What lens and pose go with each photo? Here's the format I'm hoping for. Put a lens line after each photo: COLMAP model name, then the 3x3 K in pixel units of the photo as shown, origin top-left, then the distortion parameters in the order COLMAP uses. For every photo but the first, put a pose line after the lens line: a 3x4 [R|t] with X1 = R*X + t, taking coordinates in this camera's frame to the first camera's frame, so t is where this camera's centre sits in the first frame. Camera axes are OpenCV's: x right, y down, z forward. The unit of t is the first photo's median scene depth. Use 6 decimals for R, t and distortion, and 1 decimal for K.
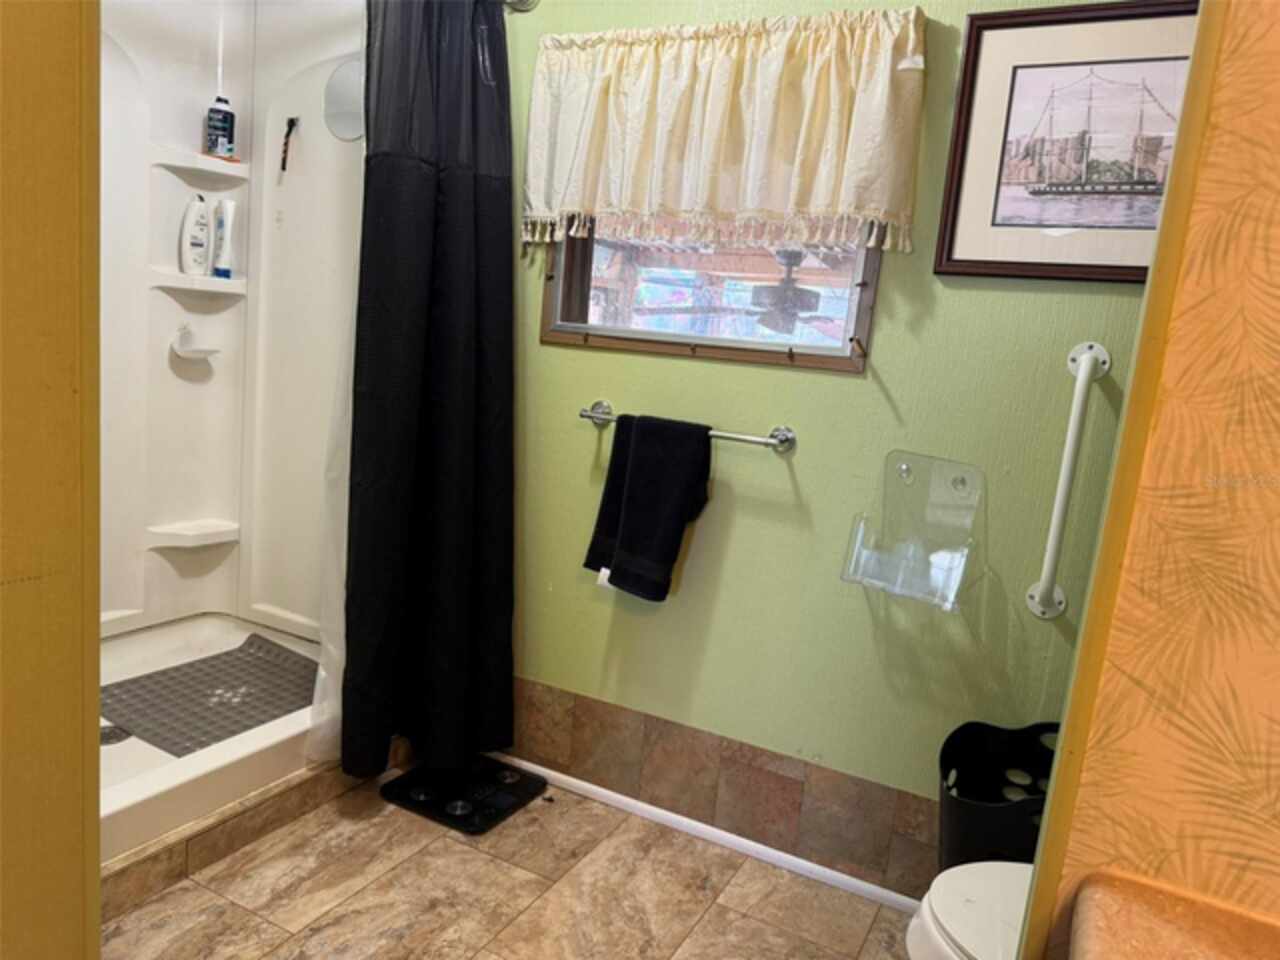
lens RADIAL K [[910.4, 0, 640.9], [0, 910.4, 475.8], [0, 0, 1]] dist [0.042827, -0.049128]
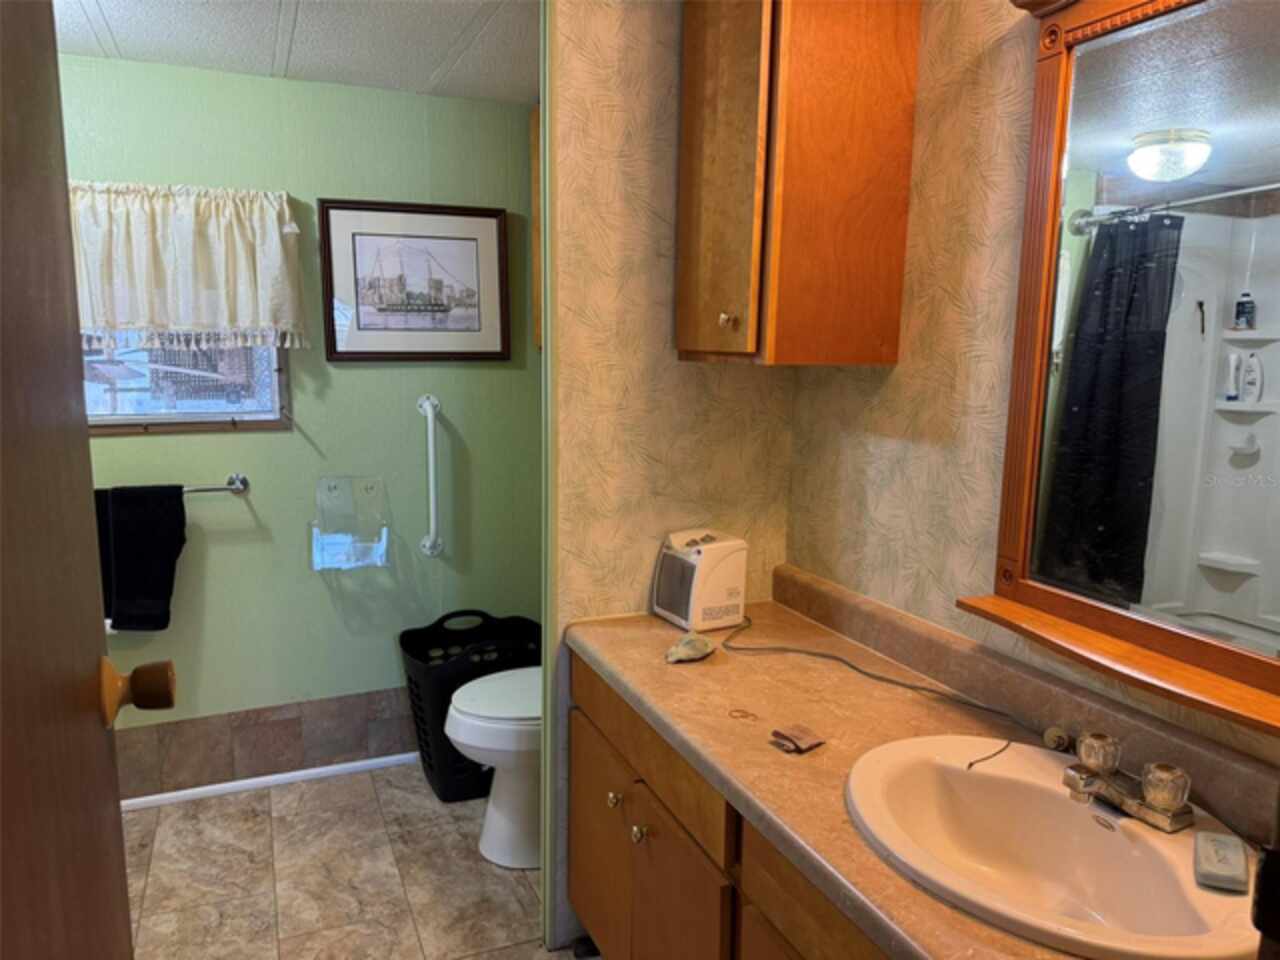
lens RADIAL K [[910.4, 0, 640.9], [0, 910.4, 475.8], [0, 0, 1]] dist [0.042827, -0.049128]
pose [[0.632991, -0.198928, 0.748165, -0.528451], [0.176627, 0.978043, 0.110612, -0.105561], [-0.753741, 0.062130, 0.654228, -0.390663]]
